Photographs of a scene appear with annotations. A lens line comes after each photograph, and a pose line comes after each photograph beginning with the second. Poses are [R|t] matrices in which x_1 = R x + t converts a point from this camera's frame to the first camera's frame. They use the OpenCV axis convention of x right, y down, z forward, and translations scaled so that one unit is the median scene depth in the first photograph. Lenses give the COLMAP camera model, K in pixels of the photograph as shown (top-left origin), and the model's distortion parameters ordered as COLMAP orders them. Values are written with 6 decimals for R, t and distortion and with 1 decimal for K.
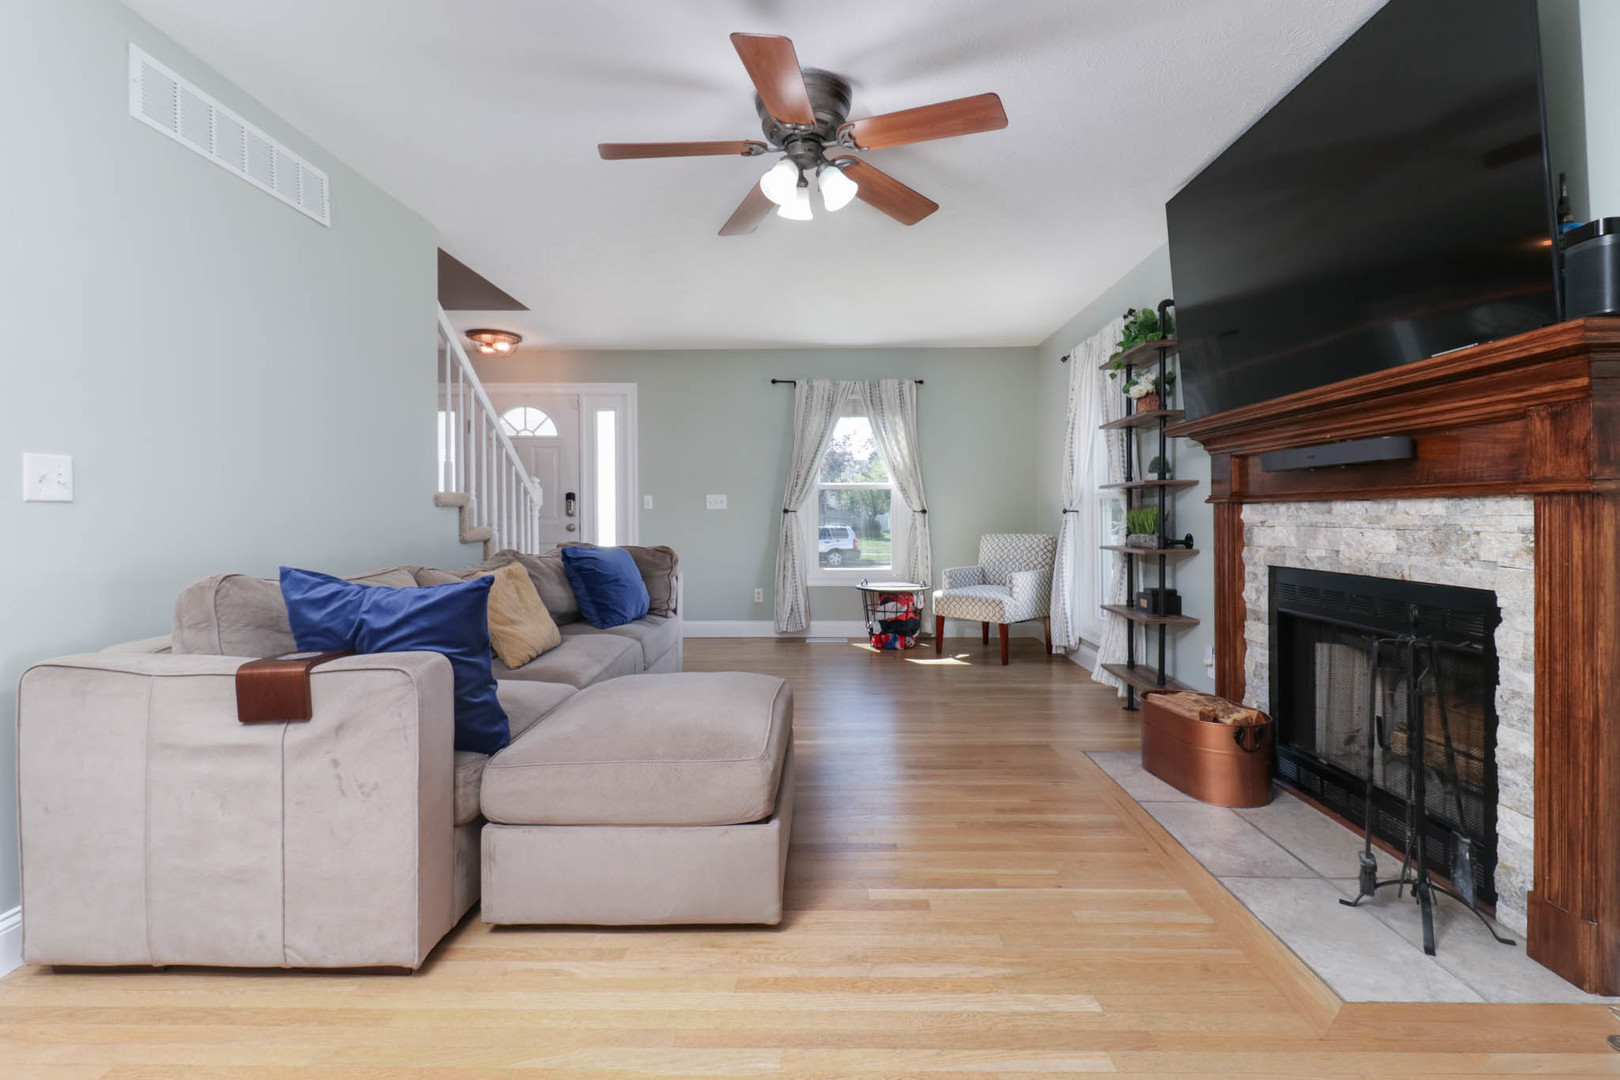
lens RADIAL K [[757.3, 0, 816.0], [0, 757.3, 493.1], [0, 0, 1]] dist [0.017592, -0.000416]
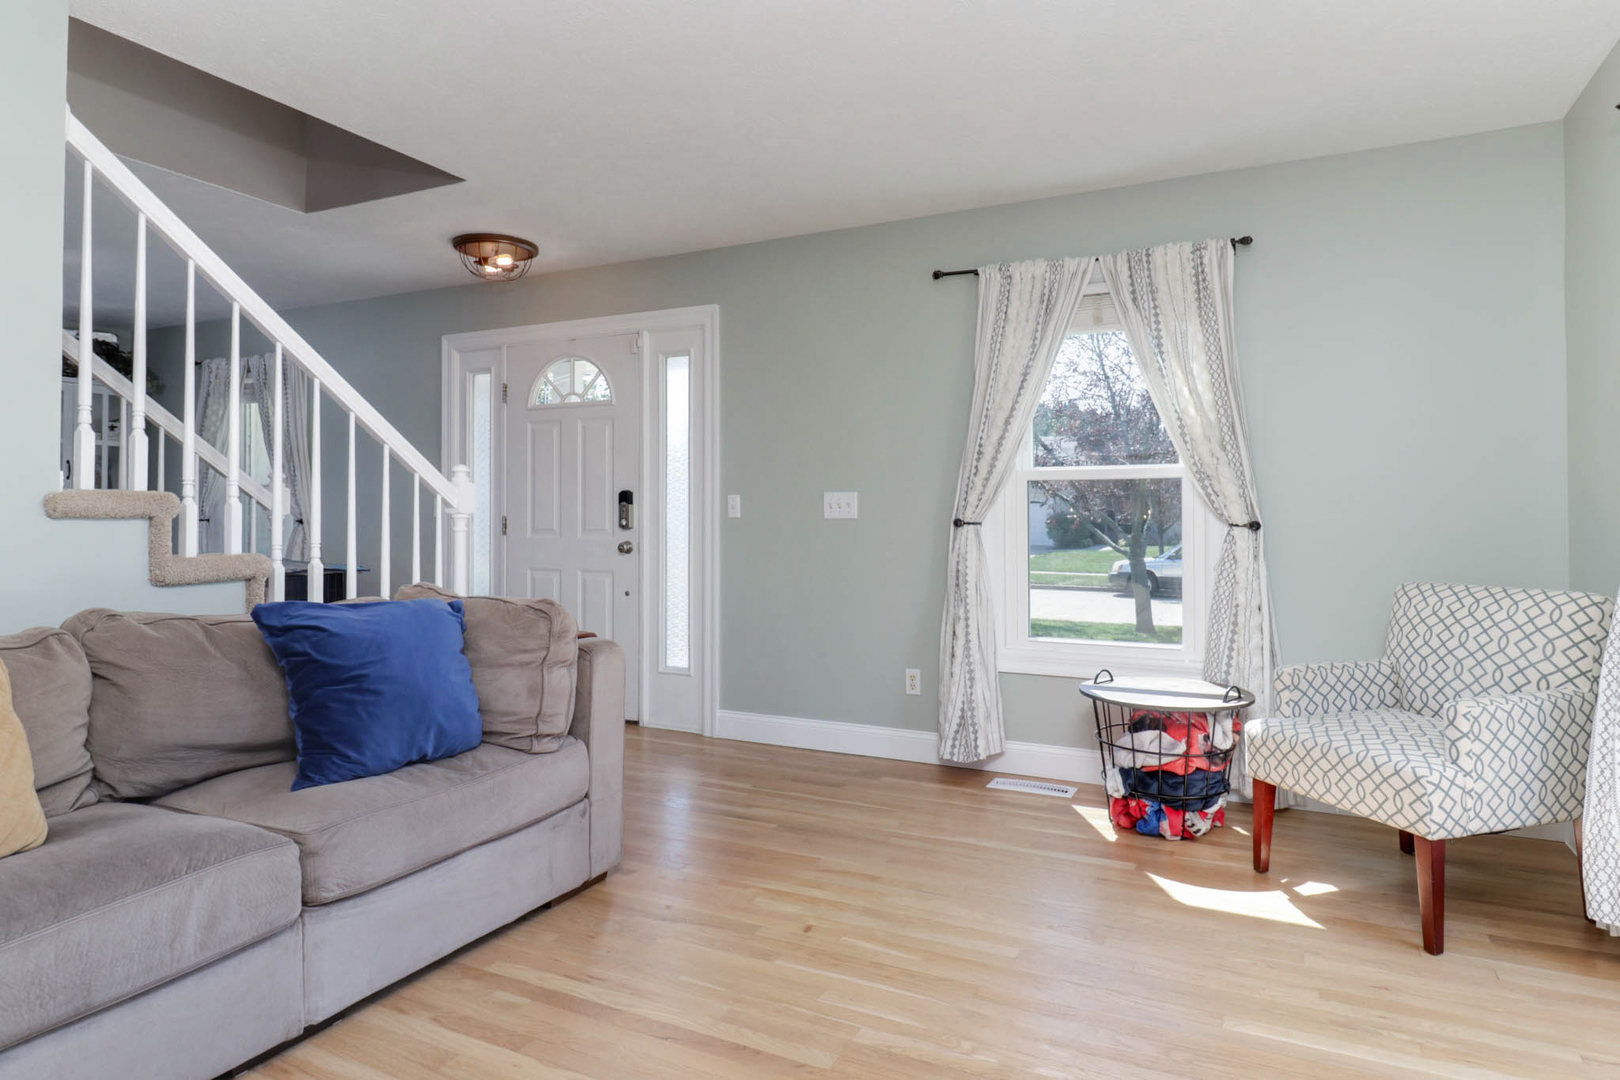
lens RADIAL K [[935.0, 0, 813.2], [0, 935.0, 498.4], [0, 0, 1]] dist [-0.004837, -0.001703]
pose [[0.908572, -0.005451, -0.417692, 0.136659], [0.007363, 0.999968, 0.002968, 0.004391], [0.417663, -0.005772, 0.908584, 0.383519]]
